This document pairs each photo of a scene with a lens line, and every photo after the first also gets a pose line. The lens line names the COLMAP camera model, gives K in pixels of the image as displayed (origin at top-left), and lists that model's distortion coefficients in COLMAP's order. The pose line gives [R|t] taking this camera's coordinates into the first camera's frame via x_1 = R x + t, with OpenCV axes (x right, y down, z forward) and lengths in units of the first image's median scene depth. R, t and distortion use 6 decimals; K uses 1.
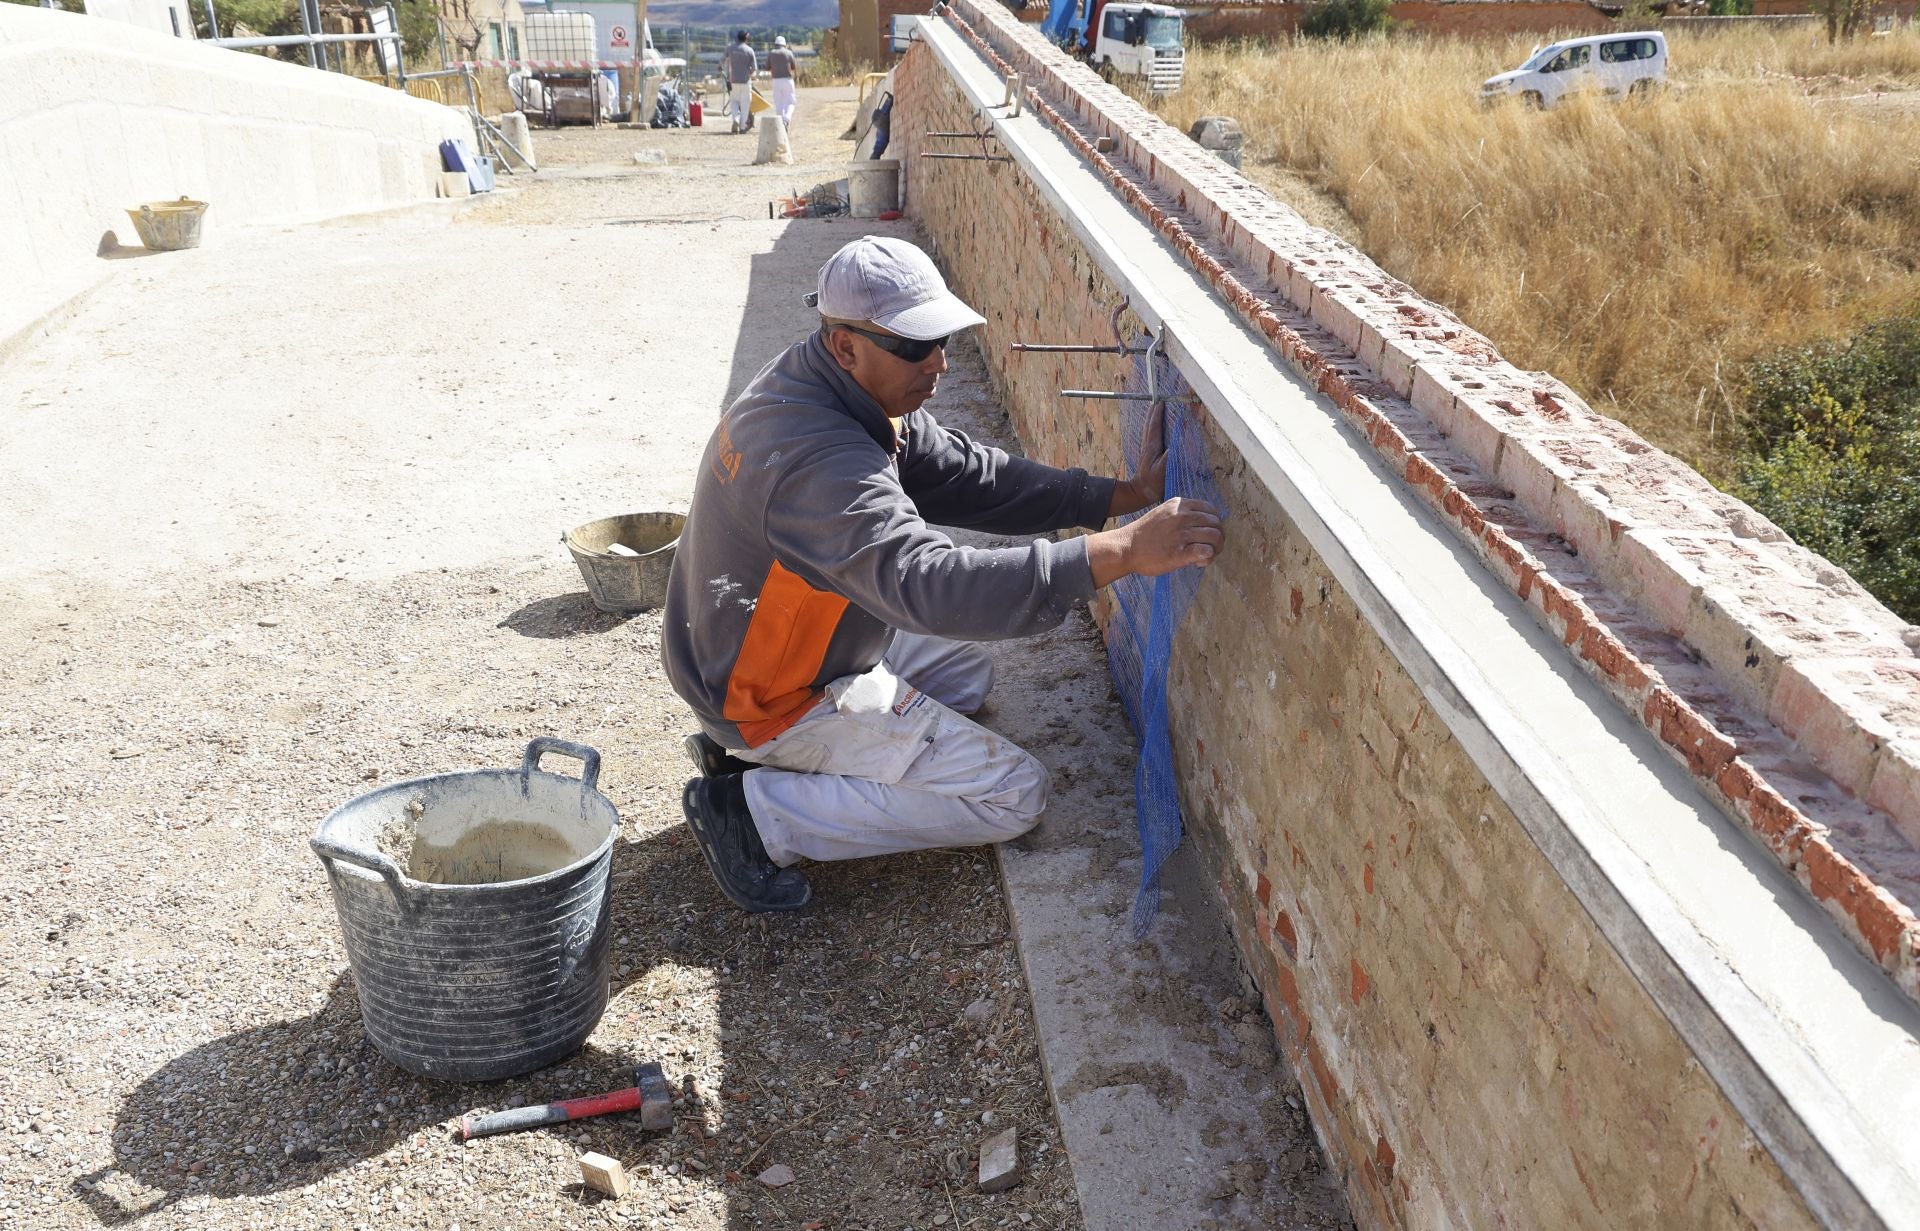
lens RADIAL K [[1619.4, 0, 921.3], [0, 1619.4, 706.7], [0, 0, 1]] dist [0.009363, 0.009100]
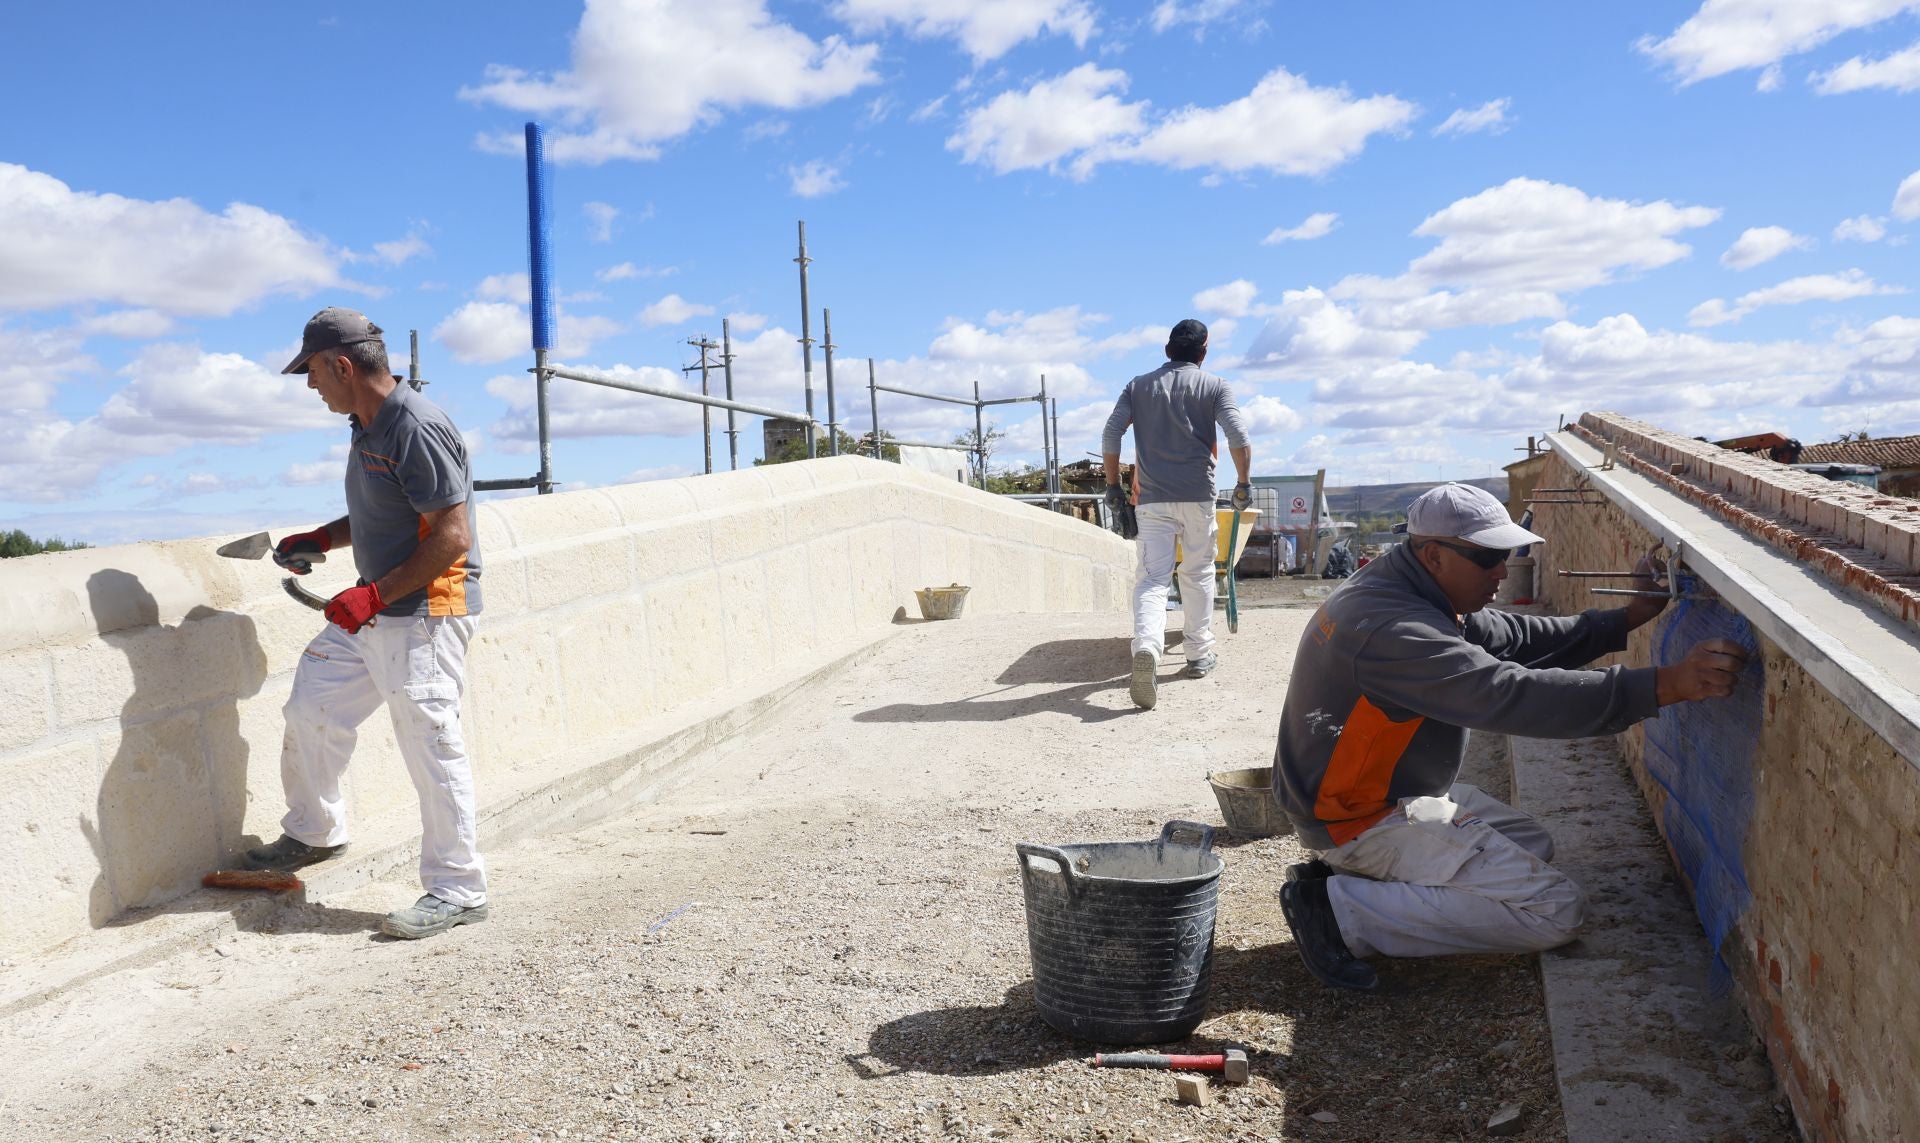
lens RADIAL K [[1506.4, 0, 883.2], [0, 1506.4, 632.0], [0, 0, 1]] dist [0.007684, 0.006884]
pose [[0.903645, 0.000755, -0.428281, 0.075202], [-0.136473, 0.948378, -0.286277, 0.215595], [0.405956, 0.317141, 0.857100, -0.211745]]
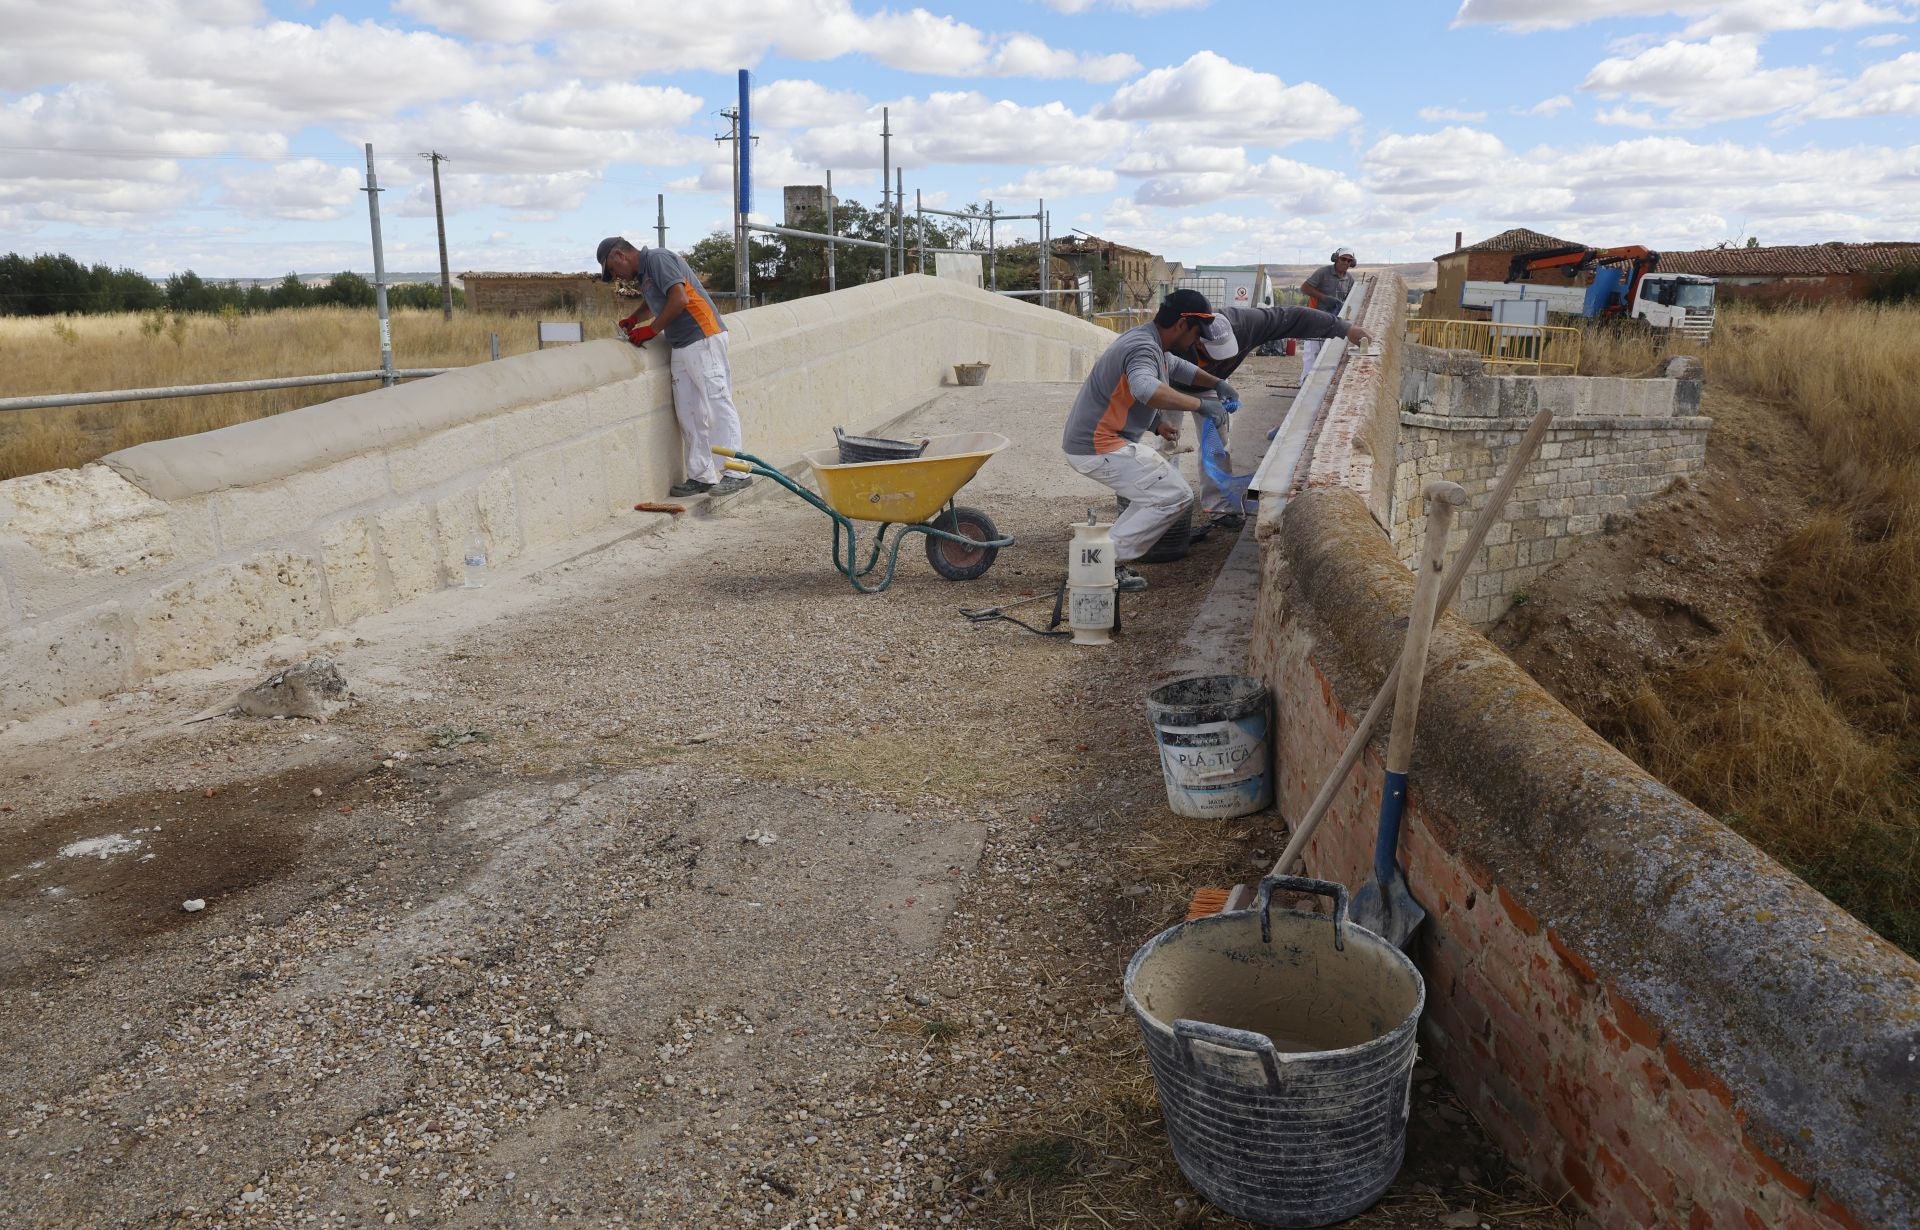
lens RADIAL K [[1397.4, 0, 960.0], [0, 1397.4, 615.0], [0, 0, 1]] dist [0.014254, 0.009133]
pose [[0.927382, 0.095783, -0.361647, 0.457510], [-0.154634, 0.978369, -0.137411, 0.576309], [0.340663, 0.183356, 0.922133, -1.362172]]
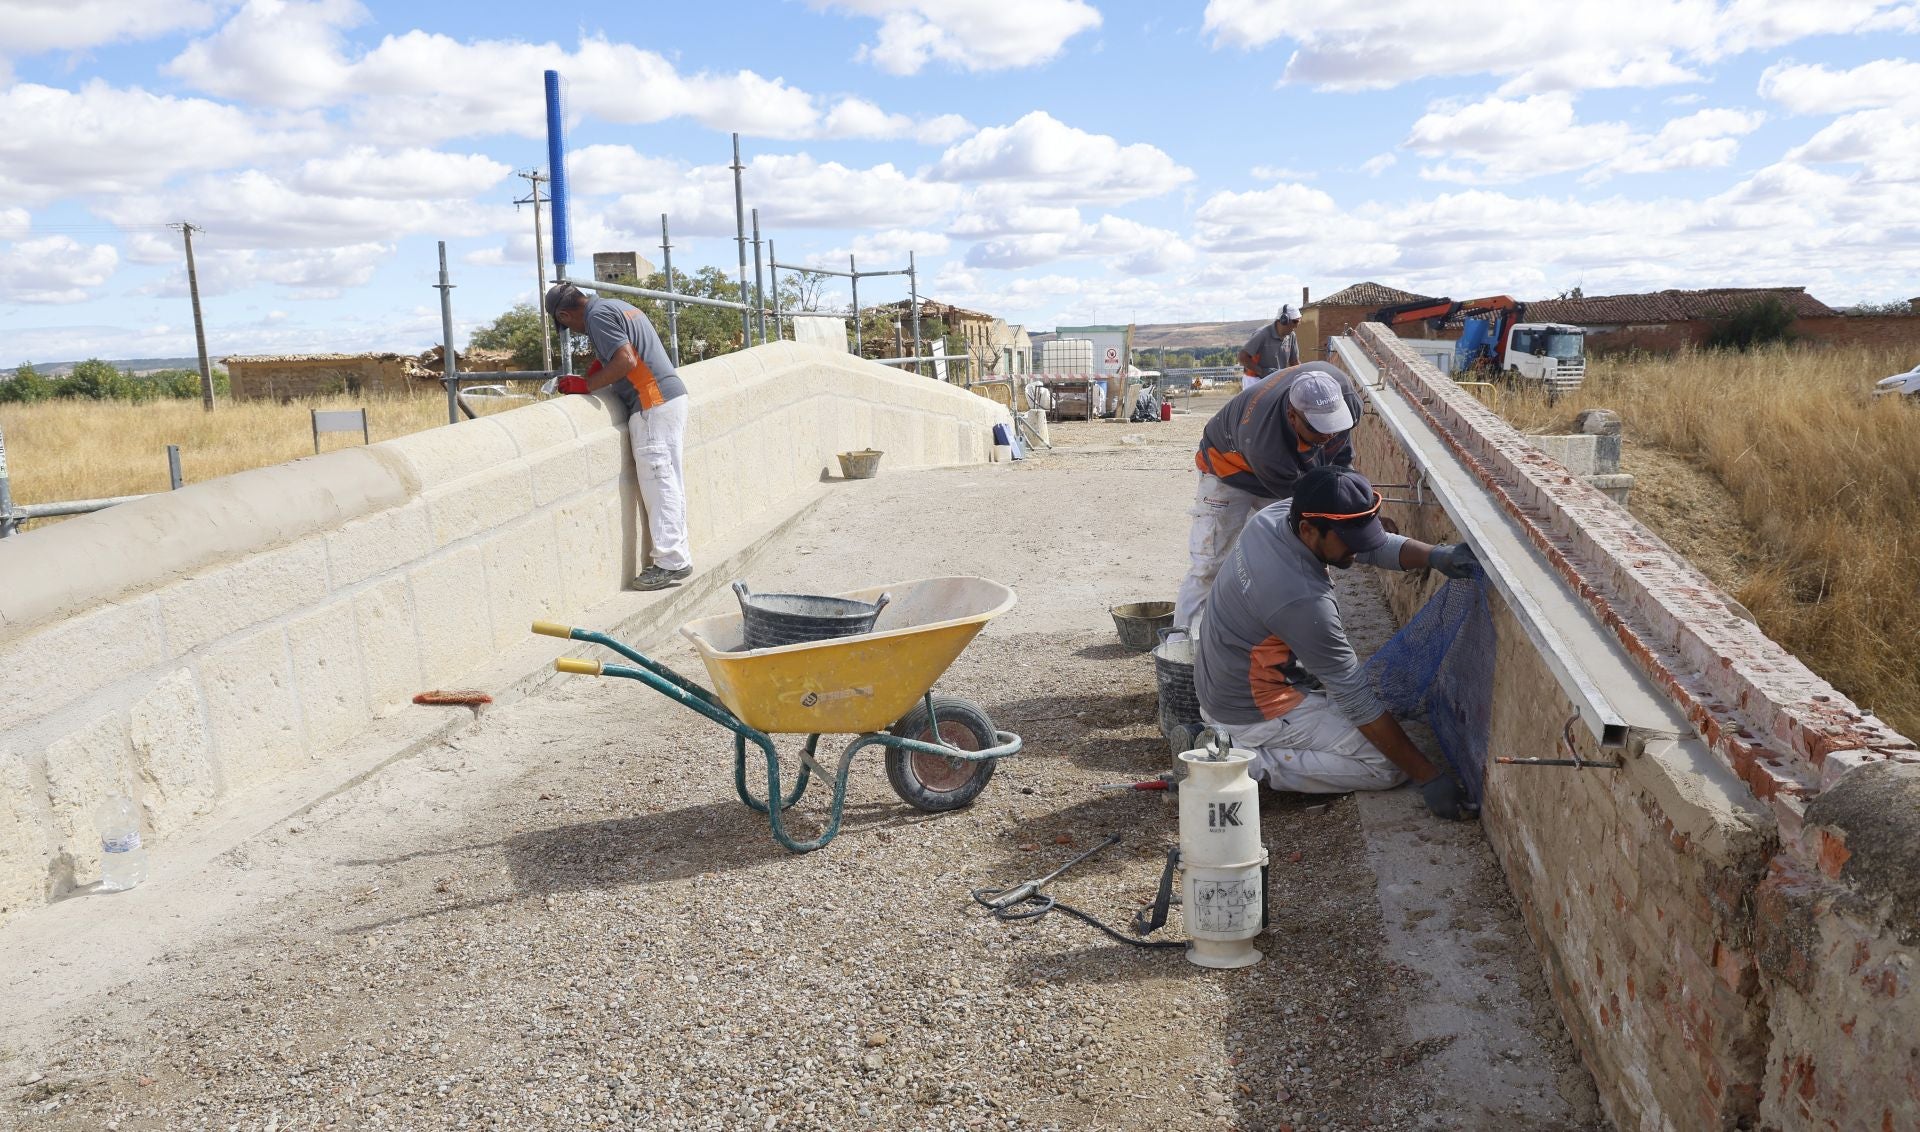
lens RADIAL K [[1453.2, 0, 958.1], [0, 1453.2, 624.0], [0, 0, 1]] dist [0.013405, 0.001277]
pose [[0.965211, 0.033005, -0.259379, 0.048750], [-0.086336, 0.976593, -0.197009, 0.325431], [0.246806, 0.212549, 0.945468, -0.759670]]
